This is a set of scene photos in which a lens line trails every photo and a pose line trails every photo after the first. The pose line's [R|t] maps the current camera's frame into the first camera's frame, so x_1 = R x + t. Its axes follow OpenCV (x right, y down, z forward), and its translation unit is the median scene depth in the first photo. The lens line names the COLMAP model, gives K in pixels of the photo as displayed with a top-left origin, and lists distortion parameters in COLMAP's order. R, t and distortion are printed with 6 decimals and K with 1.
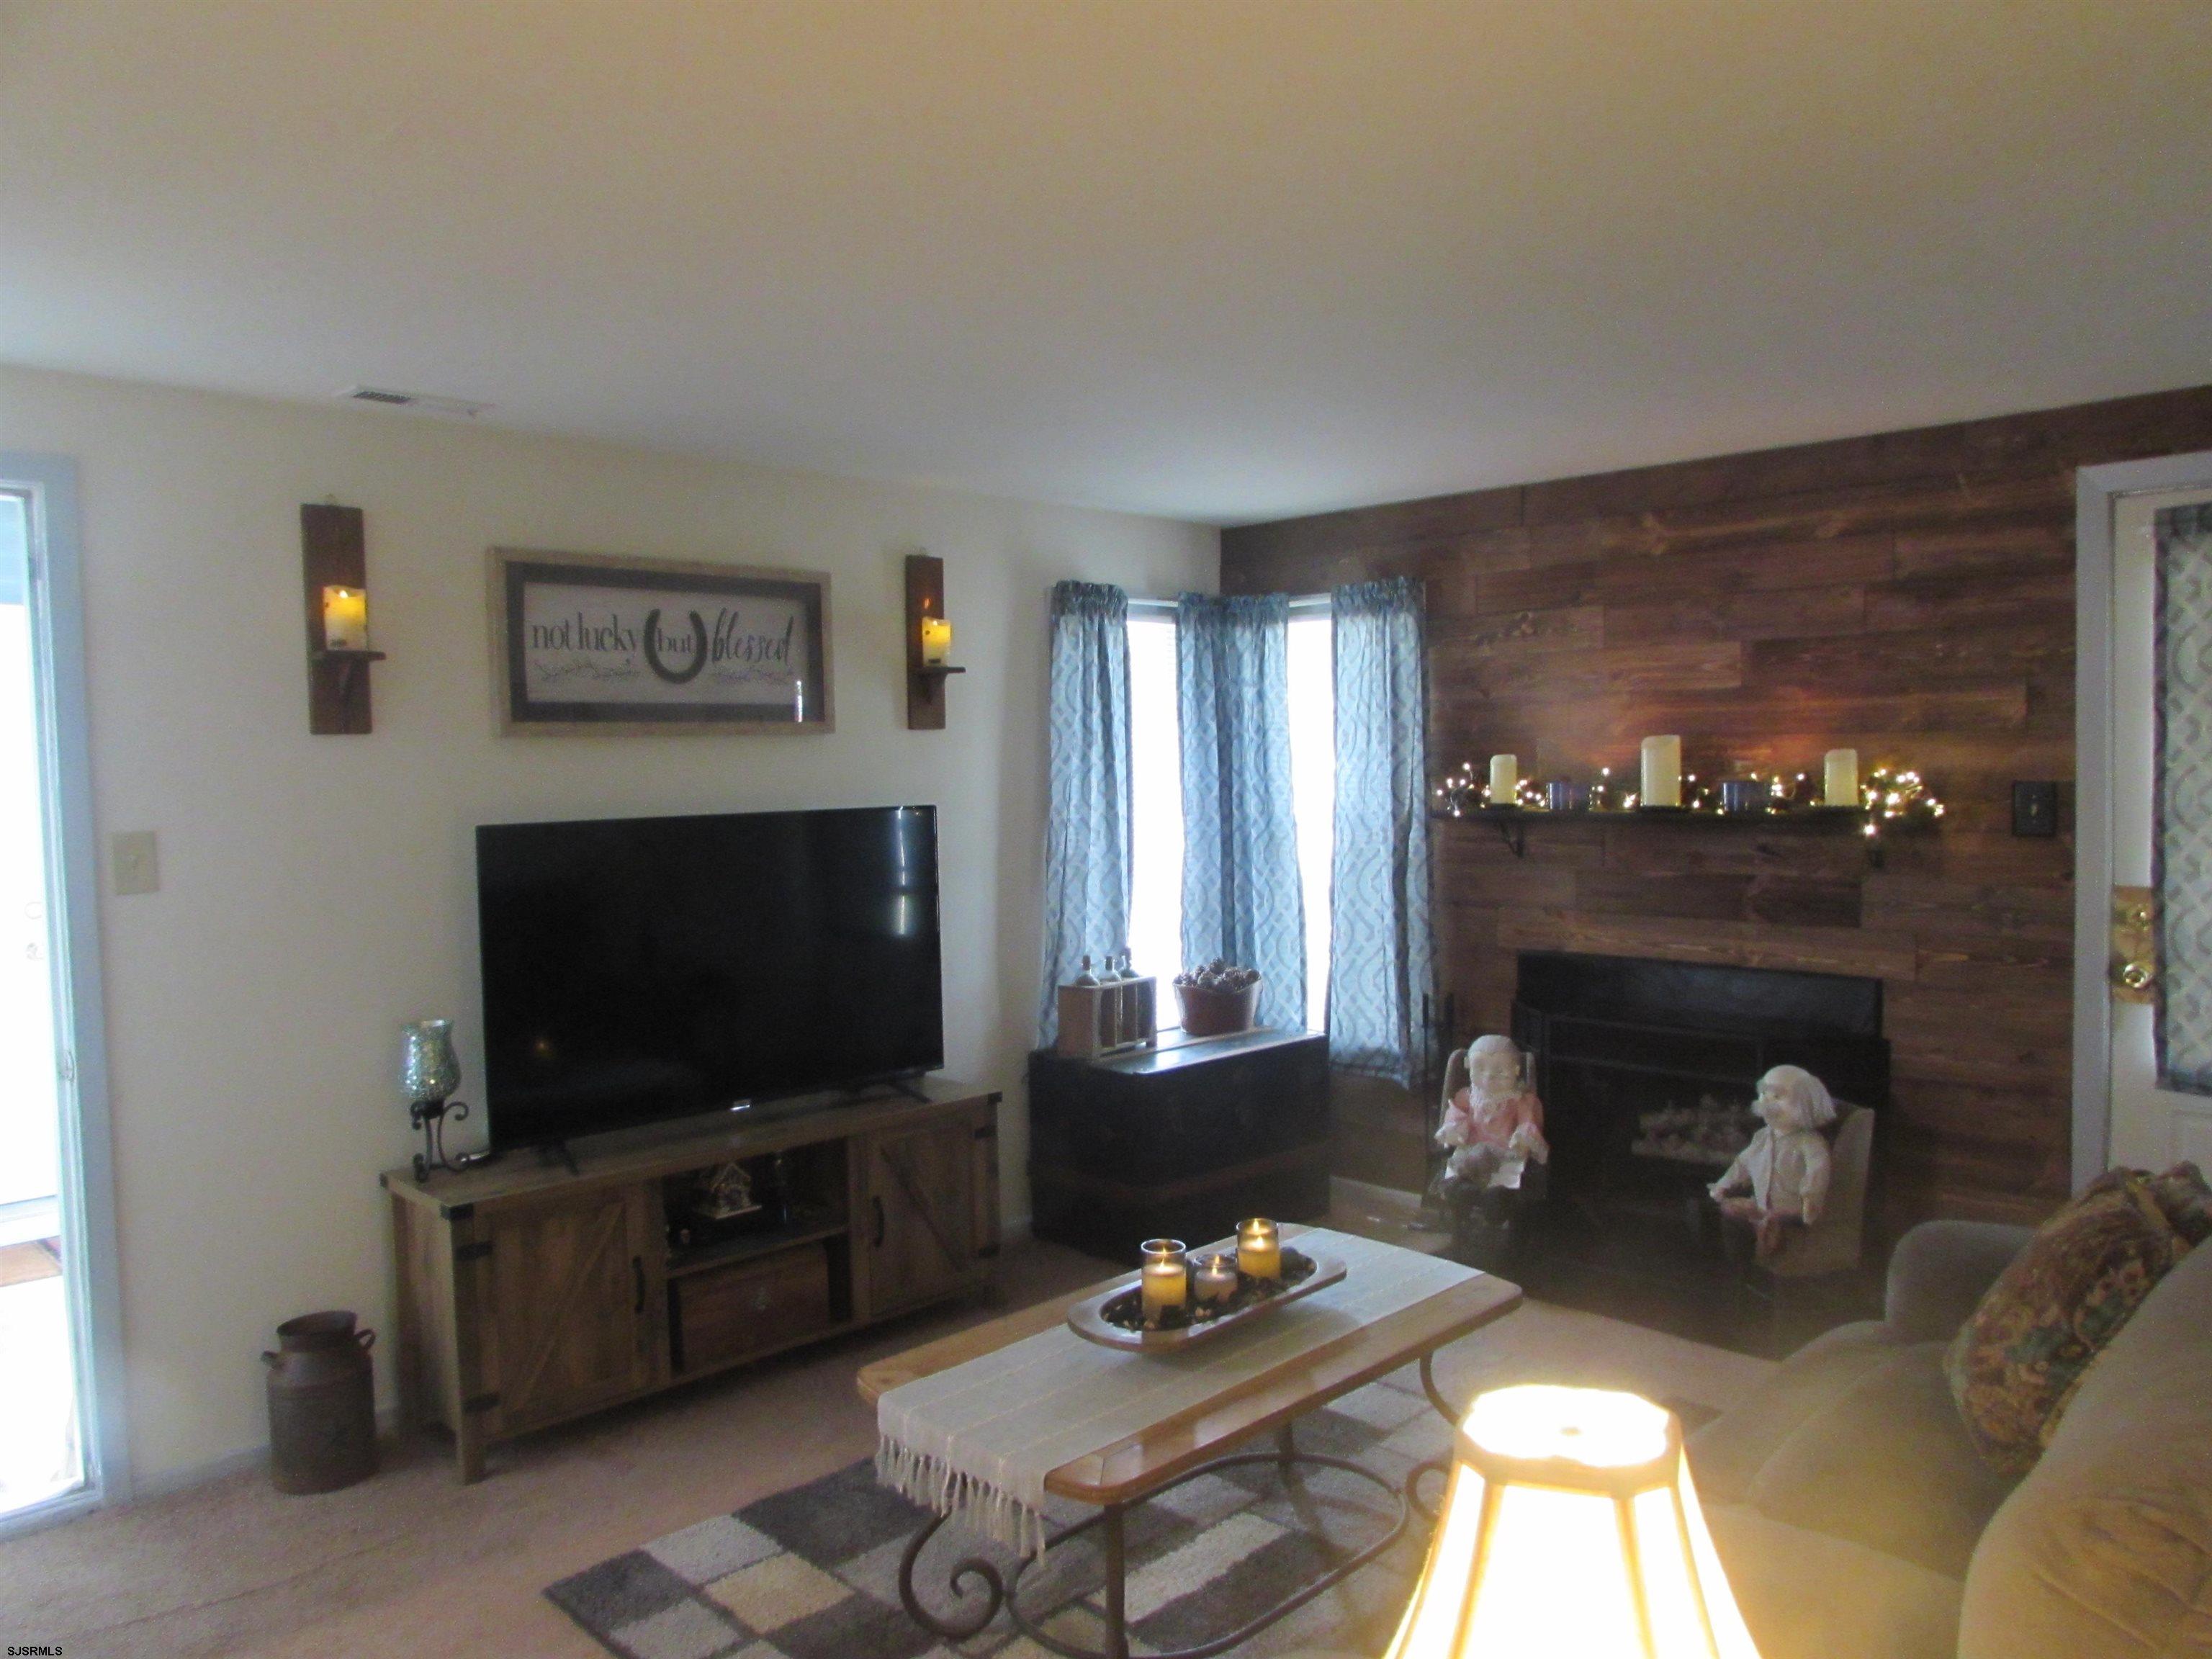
lens RADIAL K [[1566.7, 0, 1119.8], [0, 1566.7, 820.5], [0, 0, 1]] dist [-0.037148, 0.011604]
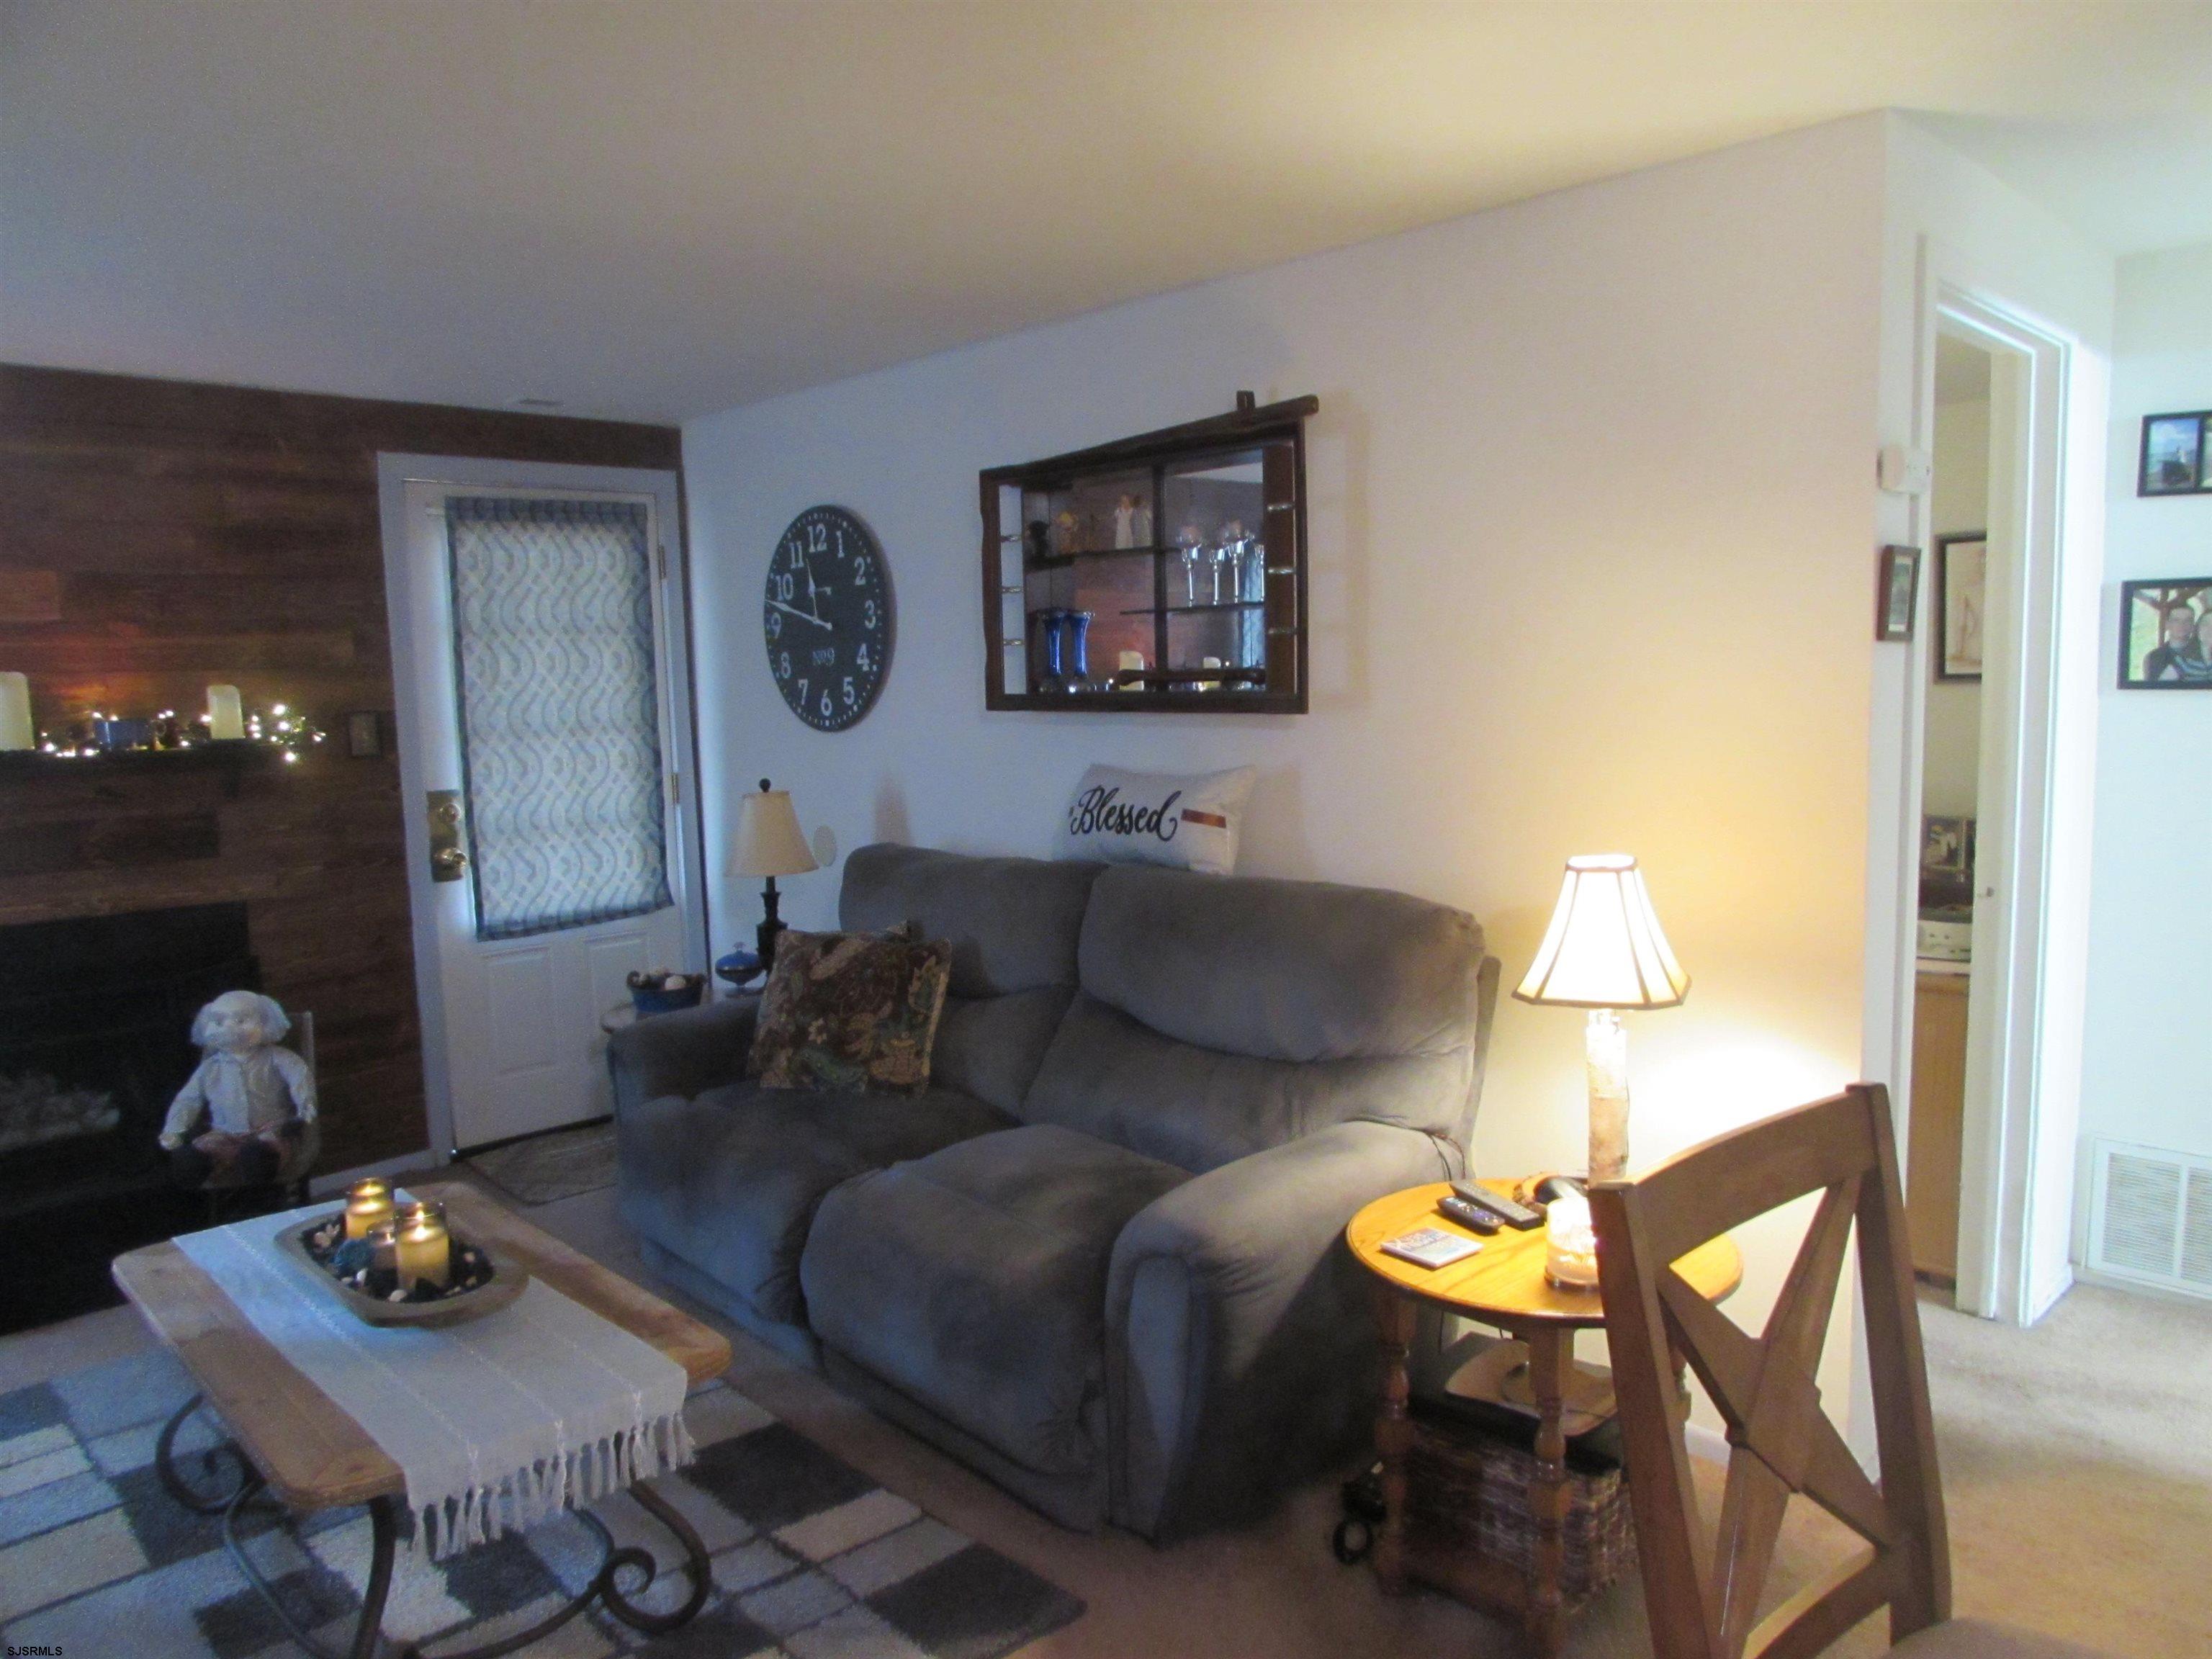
lens RADIAL K [[1566.7, 0, 1121.8], [0, 1566.7, 823.3], [0, 0, 1]] dist [-0.037148, 0.011604]
pose [[0.018398, -0.083269, 0.996357, -0.550299], [0.066157, 0.994443, 0.081887, 0.001266], [-0.997640, 0.064409, 0.023804, 0.363942]]
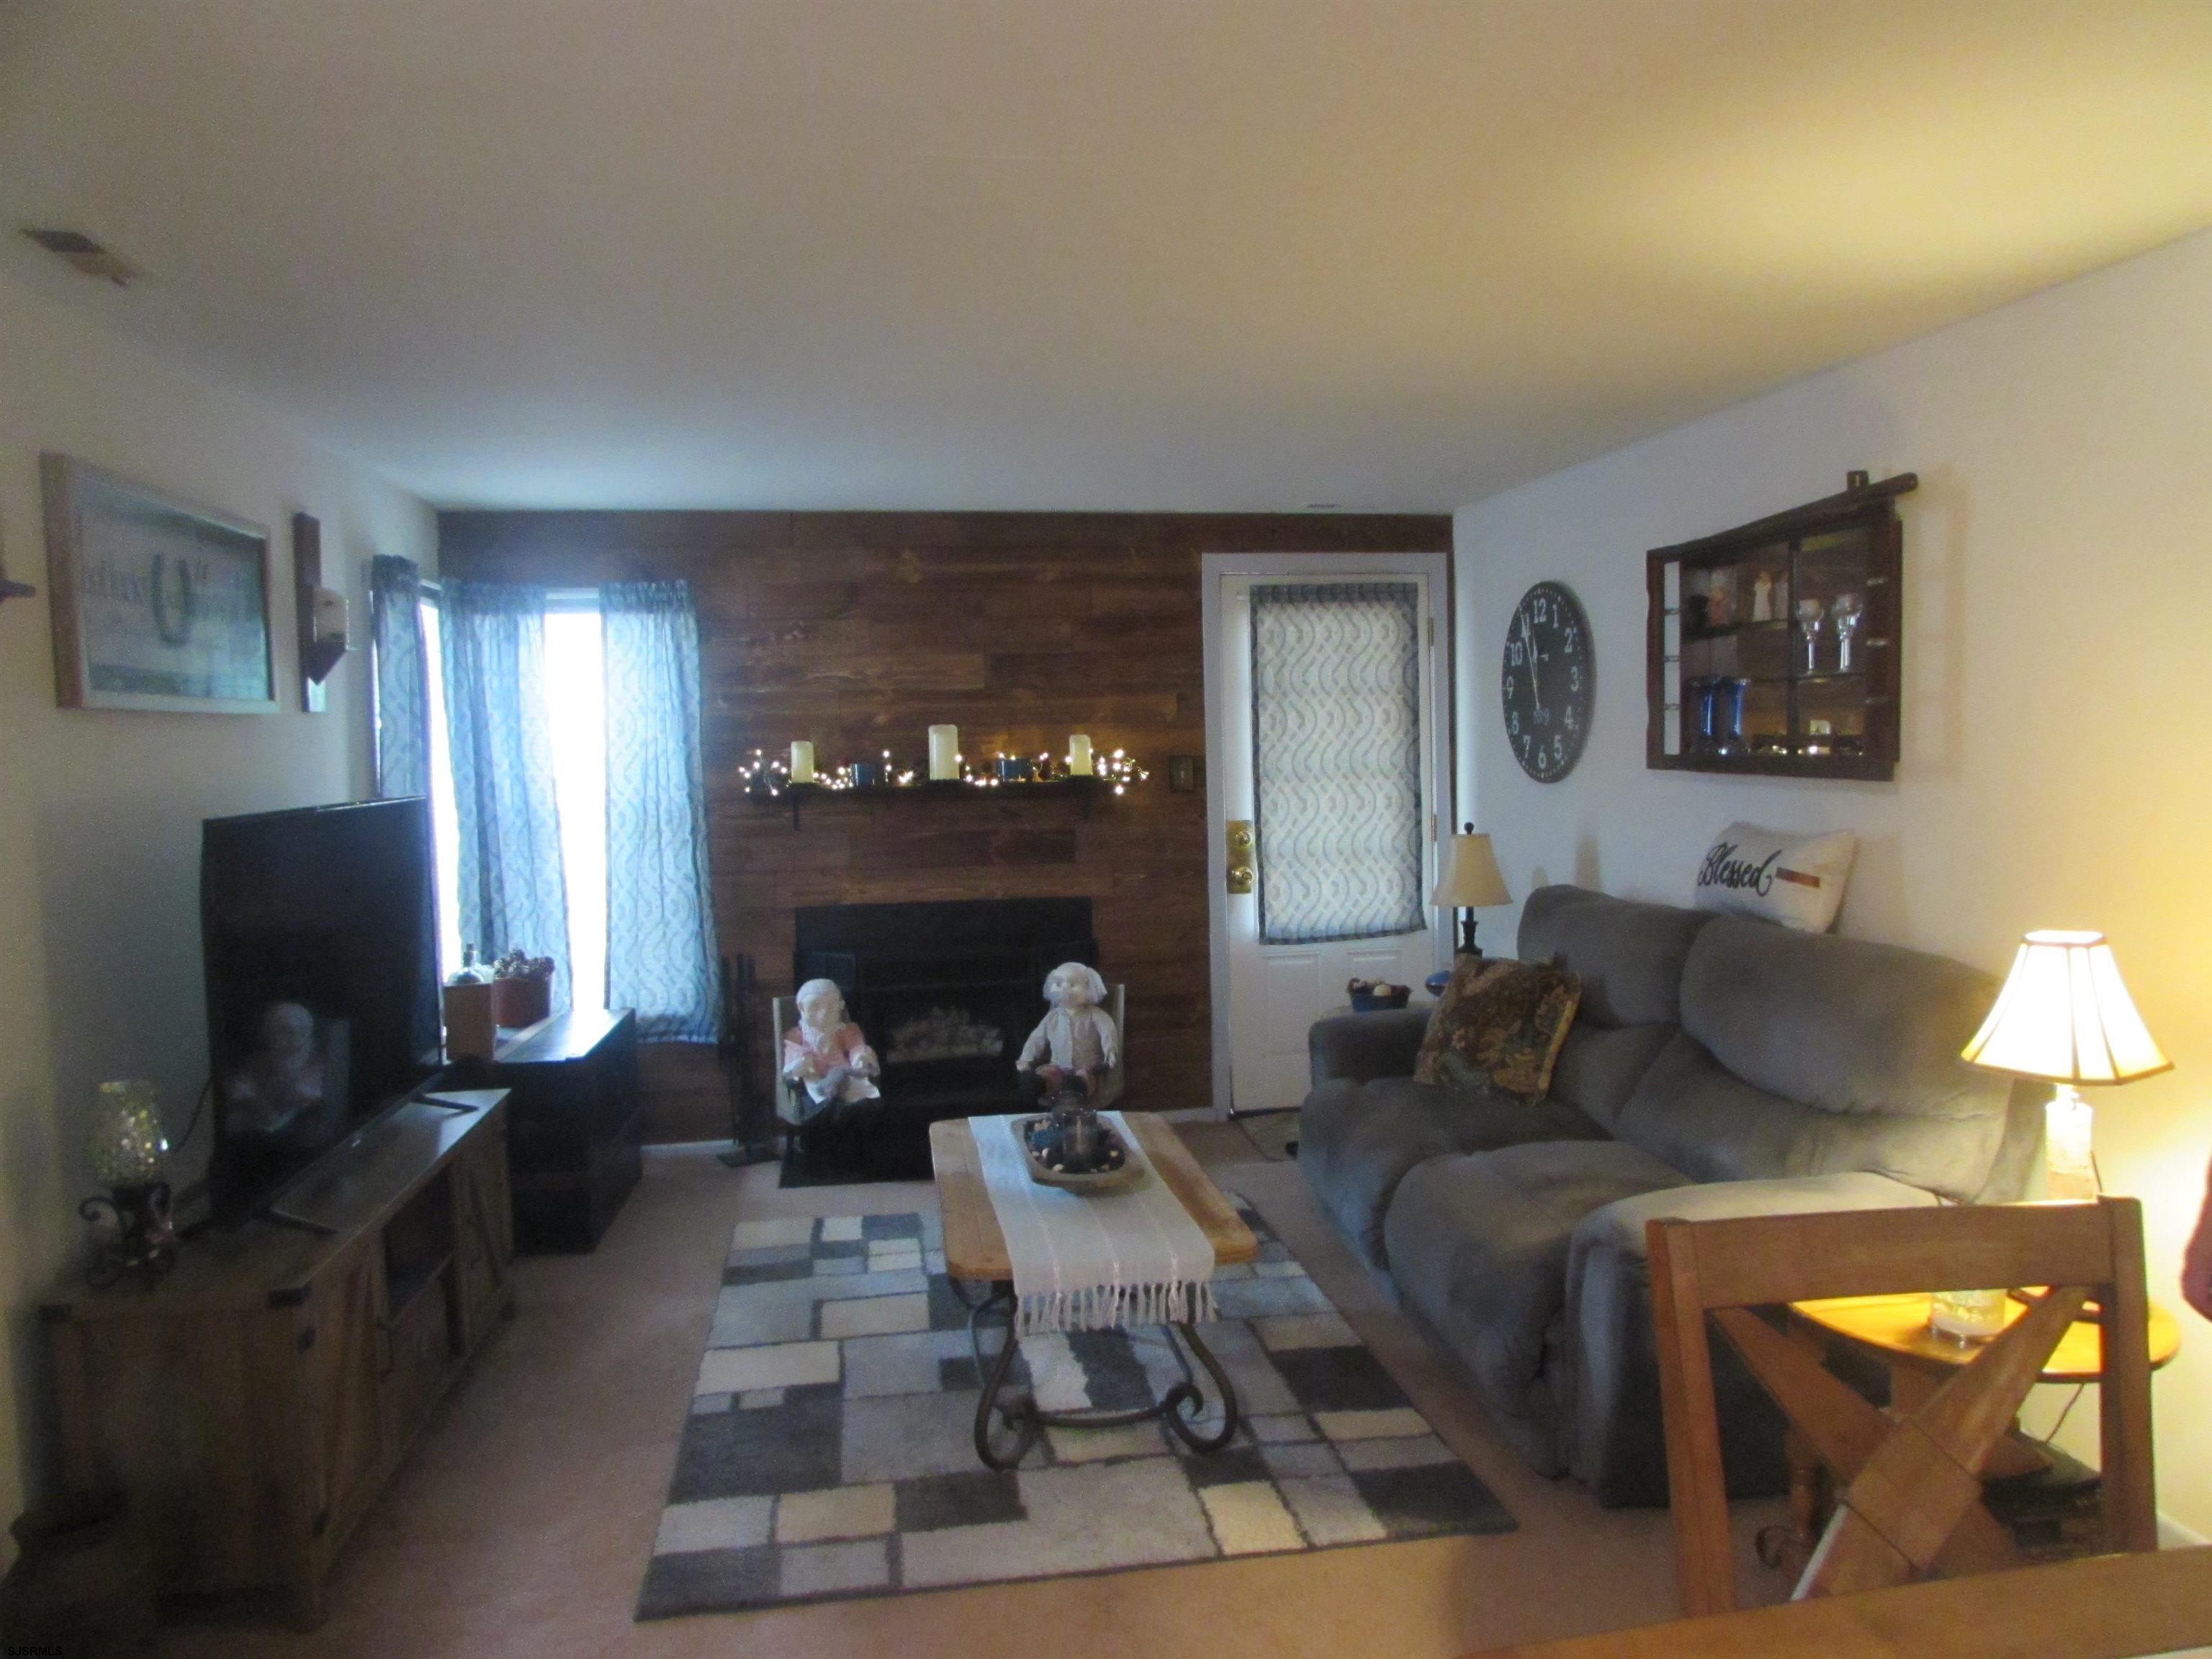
lens RADIAL K [[1566.7, 0, 1116.8], [0, 1566.7, 828.8], [0, 0, 1]] dist [-0.037148, 0.011604]
pose [[0.582662, -0.045258, 0.811453, -0.647862], [0.042805, 0.998771, 0.024970, 0.004798], [-0.811586, 0.020185, 0.583884, 0.140700]]
